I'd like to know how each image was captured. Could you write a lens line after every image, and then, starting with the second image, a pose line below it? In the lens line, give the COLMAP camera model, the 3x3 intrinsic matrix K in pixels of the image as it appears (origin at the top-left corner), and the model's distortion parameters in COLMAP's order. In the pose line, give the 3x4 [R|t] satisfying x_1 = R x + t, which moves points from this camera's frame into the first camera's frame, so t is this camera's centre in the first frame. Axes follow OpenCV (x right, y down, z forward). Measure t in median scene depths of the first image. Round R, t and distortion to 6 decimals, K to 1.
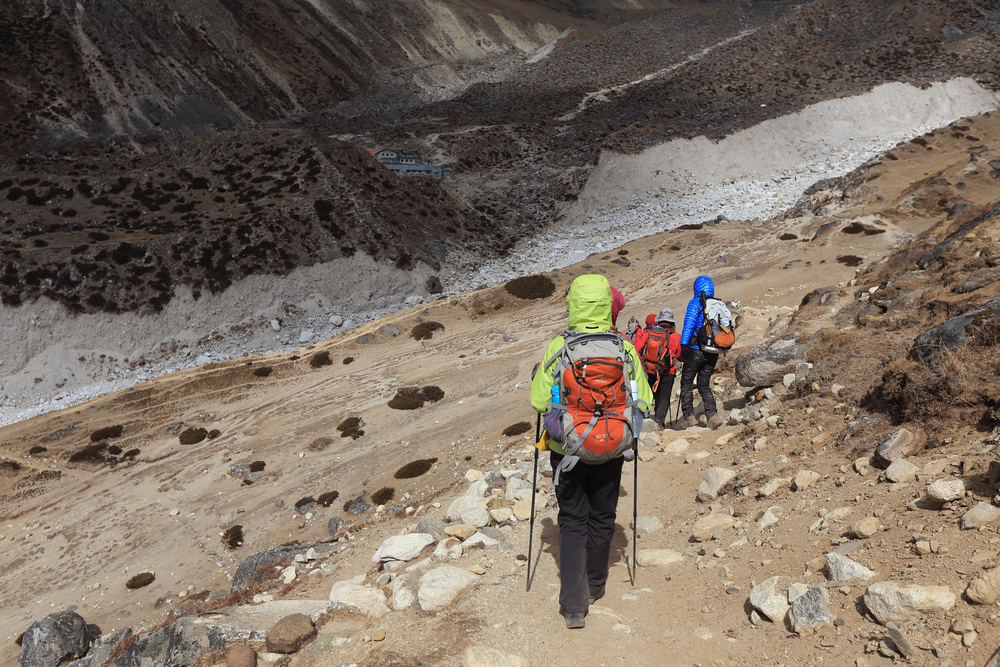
lens RADIAL K [[853.5, 0, 500.0], [0, 853.5, 333.5], [0, 0, 1]] dist [-0.015256, 0.109296]
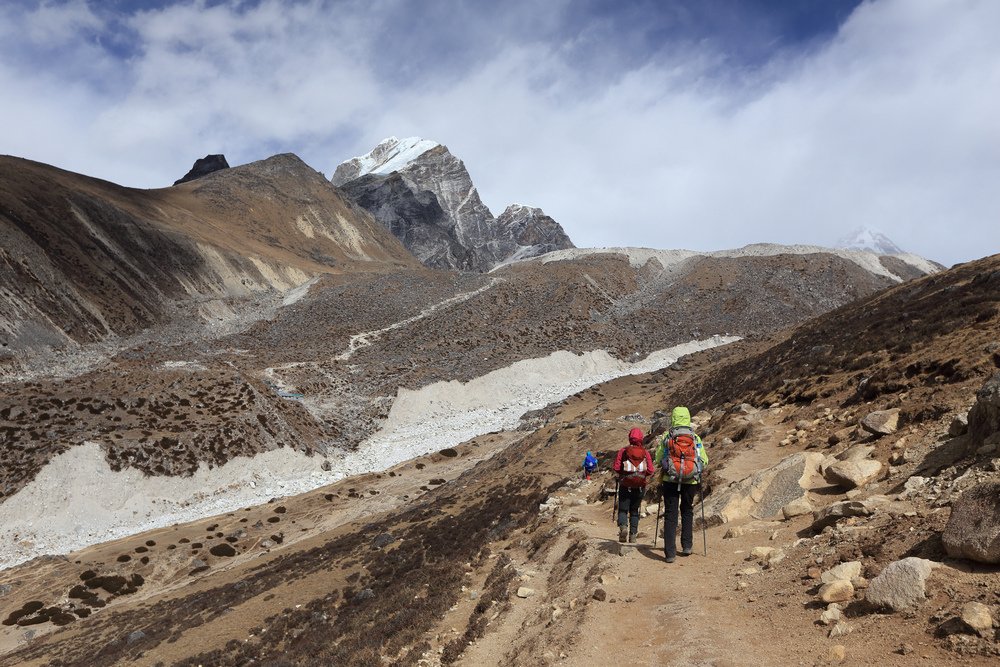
lens RADIAL K [[875.3, 0, 500.0], [0, 875.3, 333.5], [0, 0, 1]] dist [0.057229, 0.012364]
pose [[0.937248, 0.063757, 0.342784, -0.416121], [0.022361, 0.970123, -0.241580, 0.133697], [-0.347945, 0.234085, 0.907821, -0.880711]]
